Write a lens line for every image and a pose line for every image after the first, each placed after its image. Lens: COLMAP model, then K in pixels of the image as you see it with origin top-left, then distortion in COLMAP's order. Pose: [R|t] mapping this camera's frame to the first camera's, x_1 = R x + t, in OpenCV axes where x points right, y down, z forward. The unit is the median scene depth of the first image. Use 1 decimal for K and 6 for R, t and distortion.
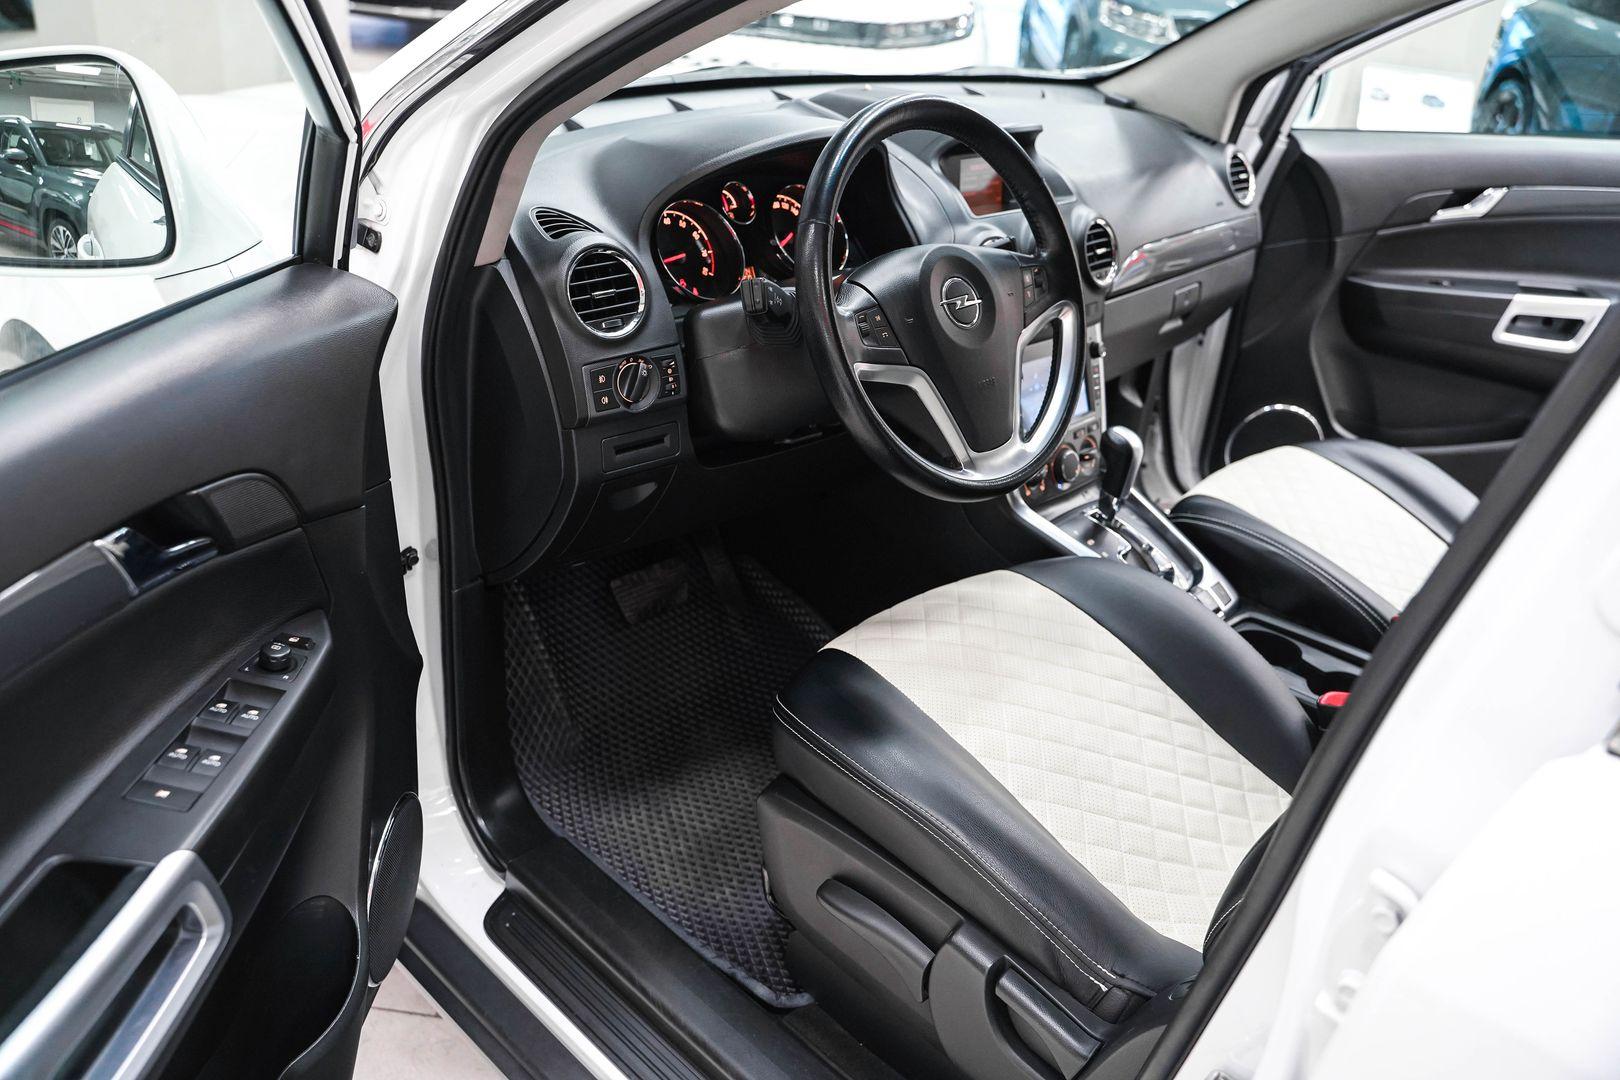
lens RADIAL K [[1310.8, 0, 813.9], [0, 1310.8, 532.3], [0, 0, 1]] dist [-0.119524, 0.099441]
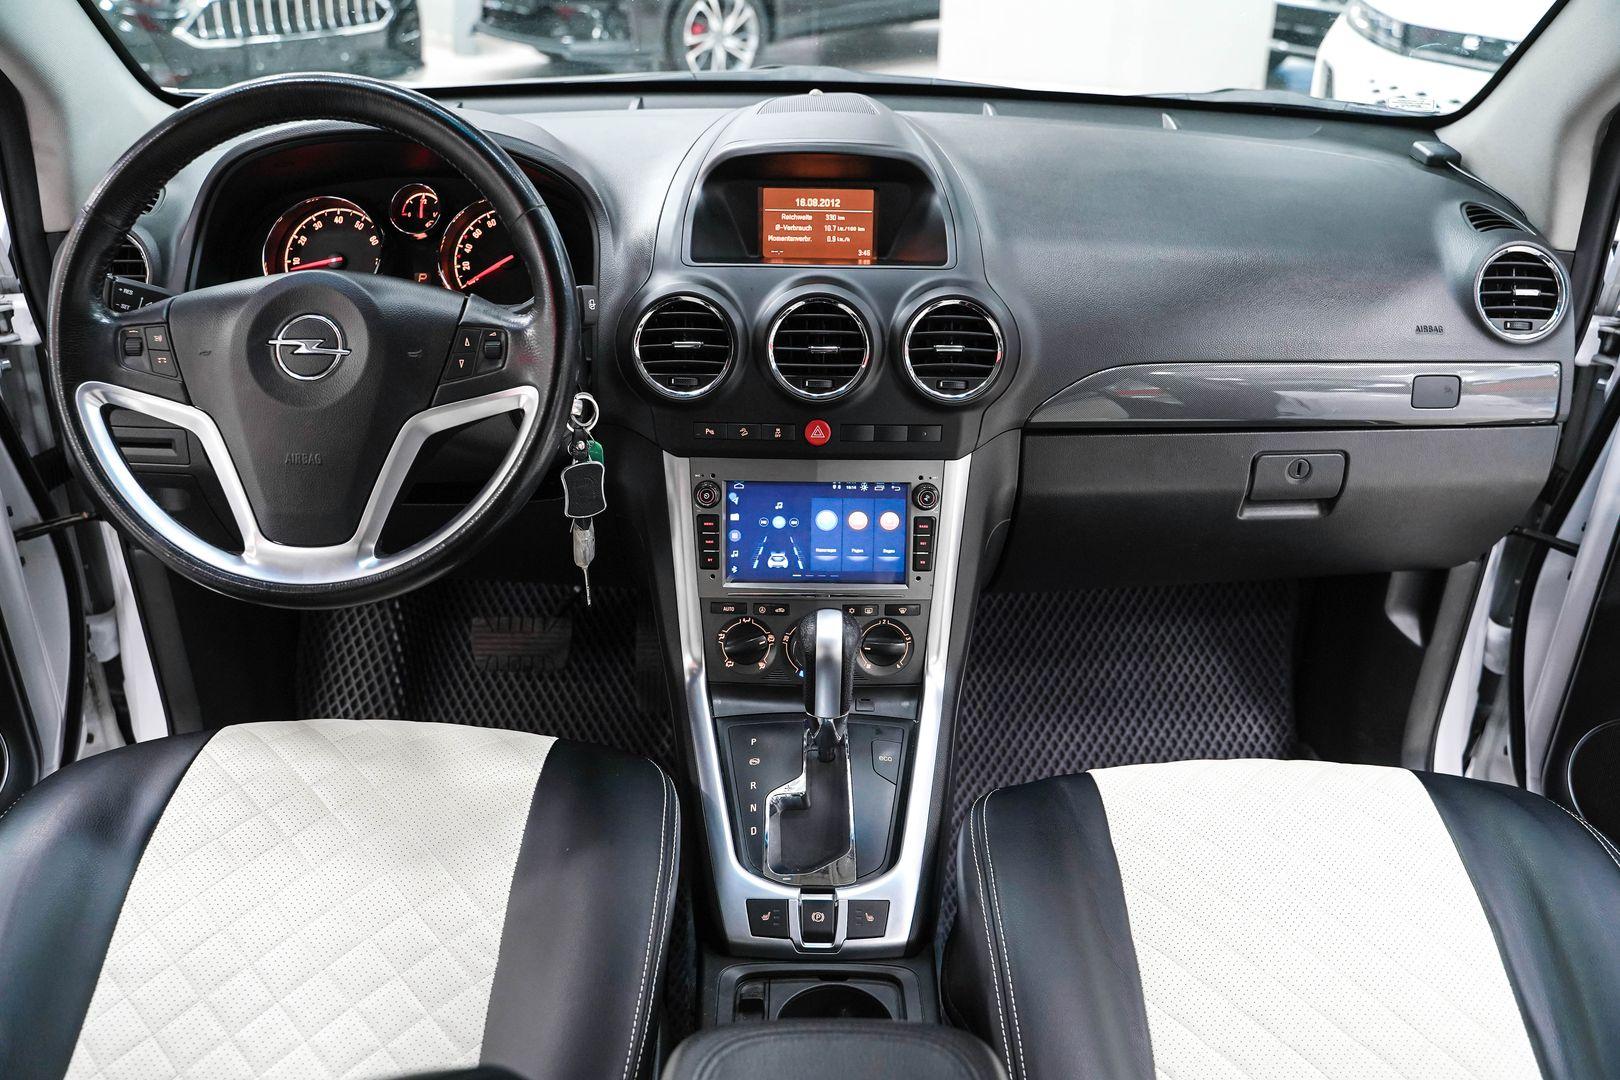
lens RADIAL K [[1334.7, 0, 803.7], [0, 1334.7, 541.3], [0, 0, 1]] dist [-0.125621, 0.115583]
pose [[0.698109, 0.258179, -0.667823, 0.627021], [-0.282052, 0.956469, 0.074925, -0.151887], [0.658096, 0.136054, 0.740540, 0.470390]]
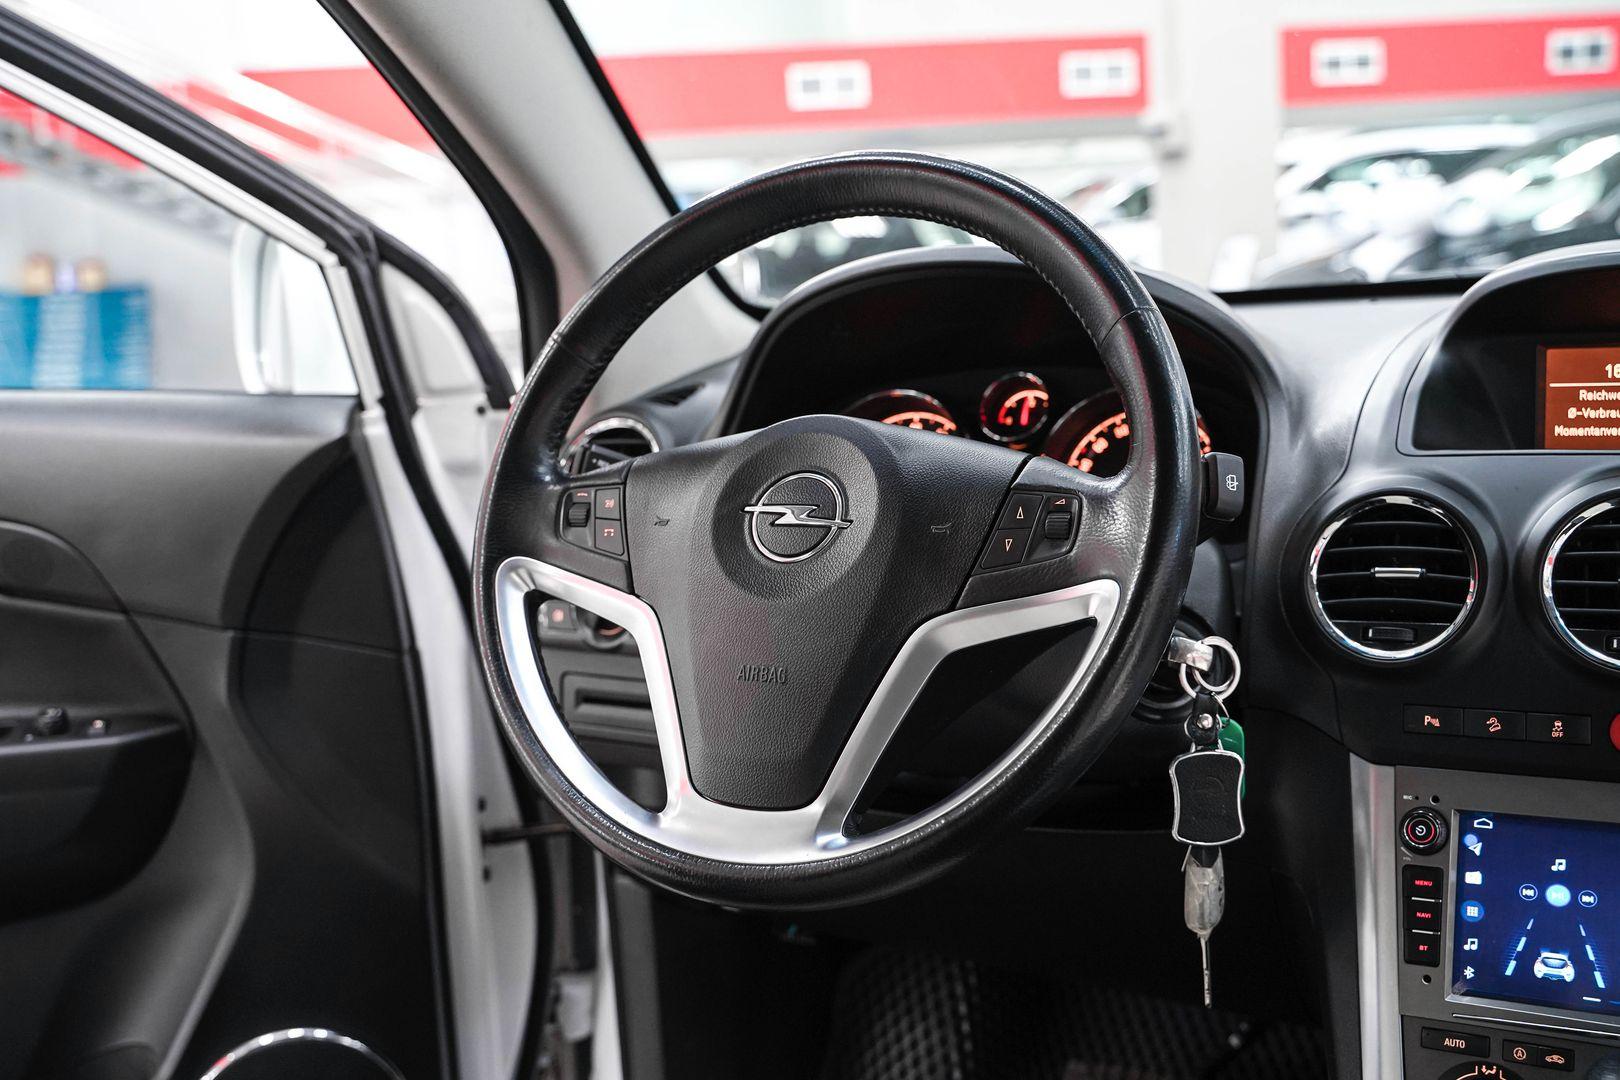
lens RADIAL K [[1671.4, 0, 802.2], [0, 1671.4, 536.3], [0, 0, 1]] dist [-0.029724, 0.030925]
pose [[0.281894, 0.039613, -0.958628, 0.550328], [-0.363245, 0.929178, -0.068419, -0.091508], [0.888025, 0.367503, 0.276319, 0.604778]]
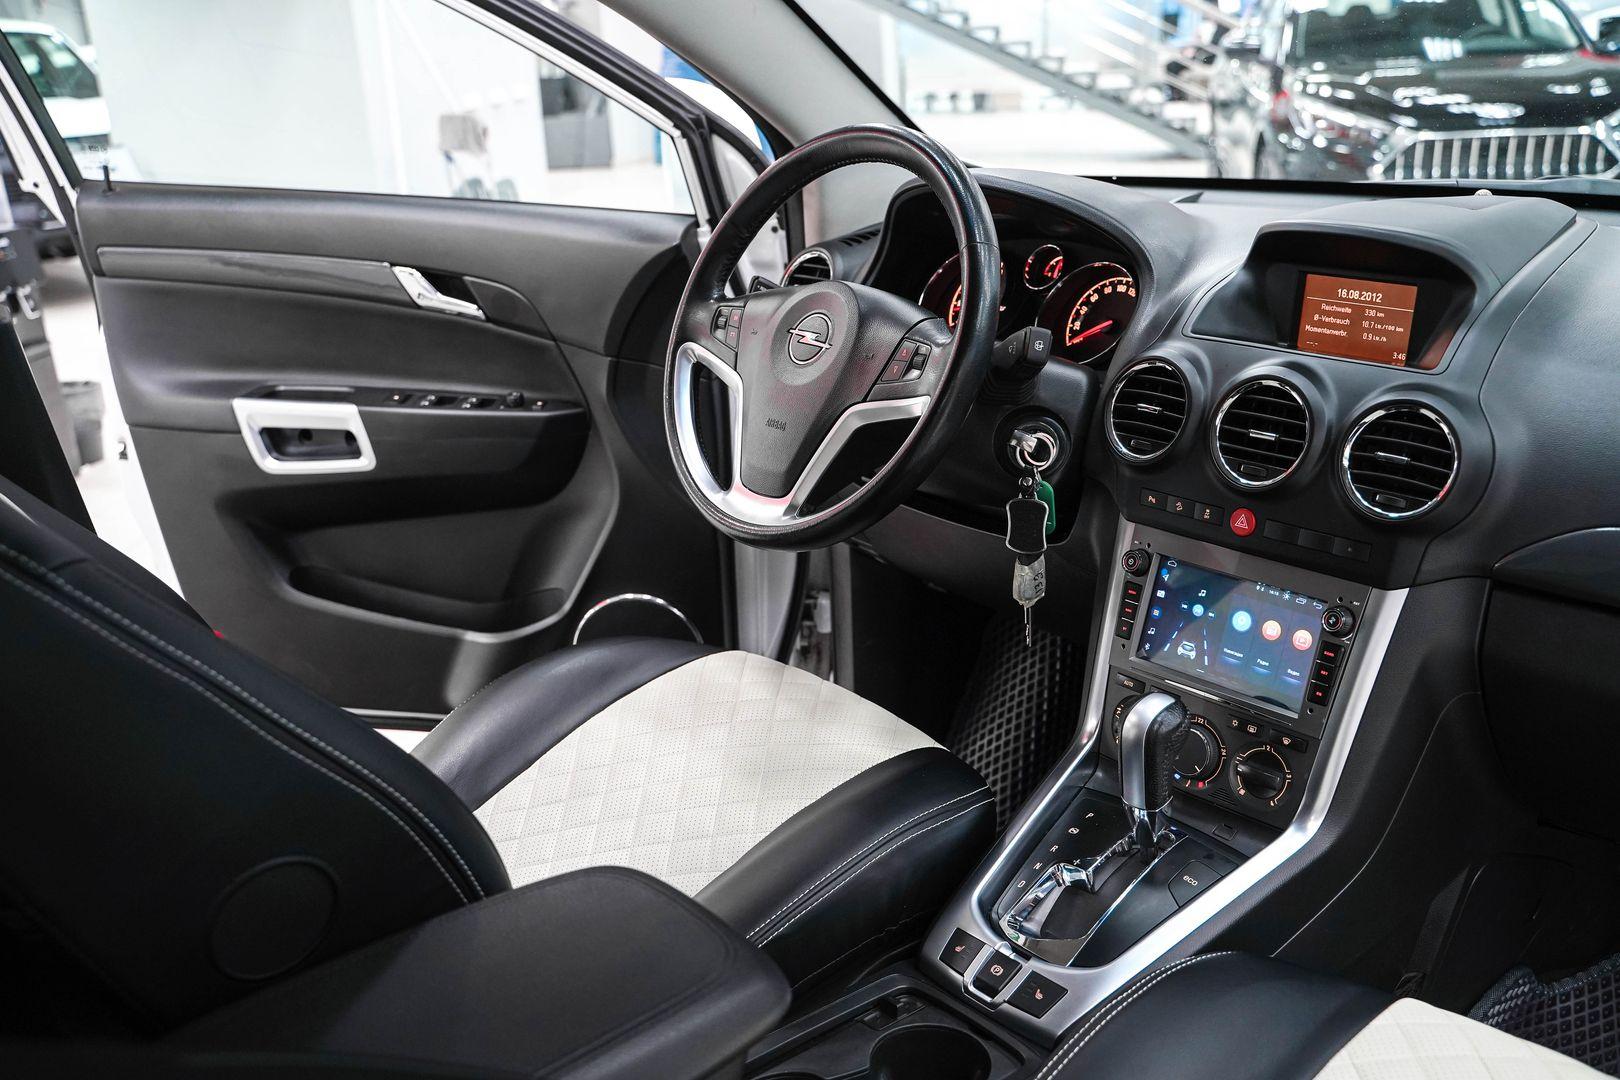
lens RADIAL K [[1489.2, 0, 810.0], [0, 1489.2, 540.0], [0, 0, 1]] dist [-0.084643, 0.122538]
pose [[-0.090845, 0.239277, -0.966692, 0.857799], [-0.431019, 0.865631, 0.254767, -0.236484], [0.897758, 0.439807, 0.024495, 0.762691]]
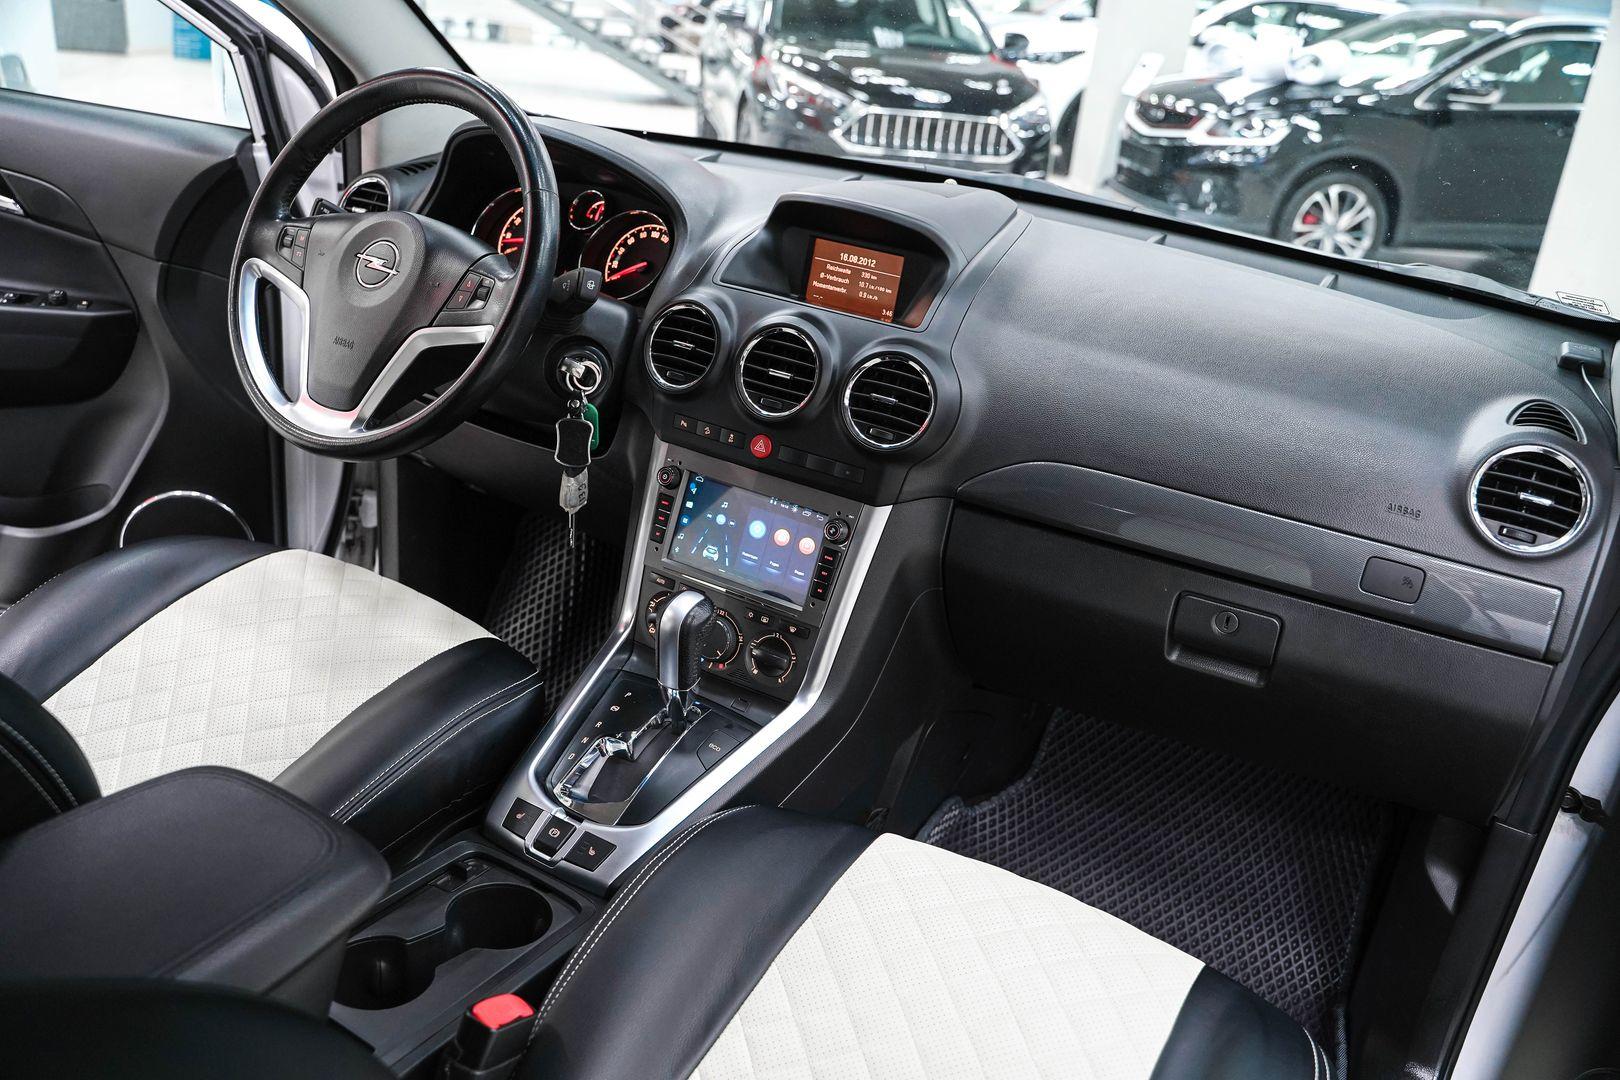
lens RADIAL K [[1310.8, 0, 813.9], [0, 1310.8, 532.3], [0, 0, 1]] dist [-0.119524, 0.099441]
pose [[0.252201, 0.312981, -0.915662, 0.856327], [-0.518264, 0.842783, 0.145324, -0.235344], [0.817188, 0.437904, 0.374757, 0.730537]]
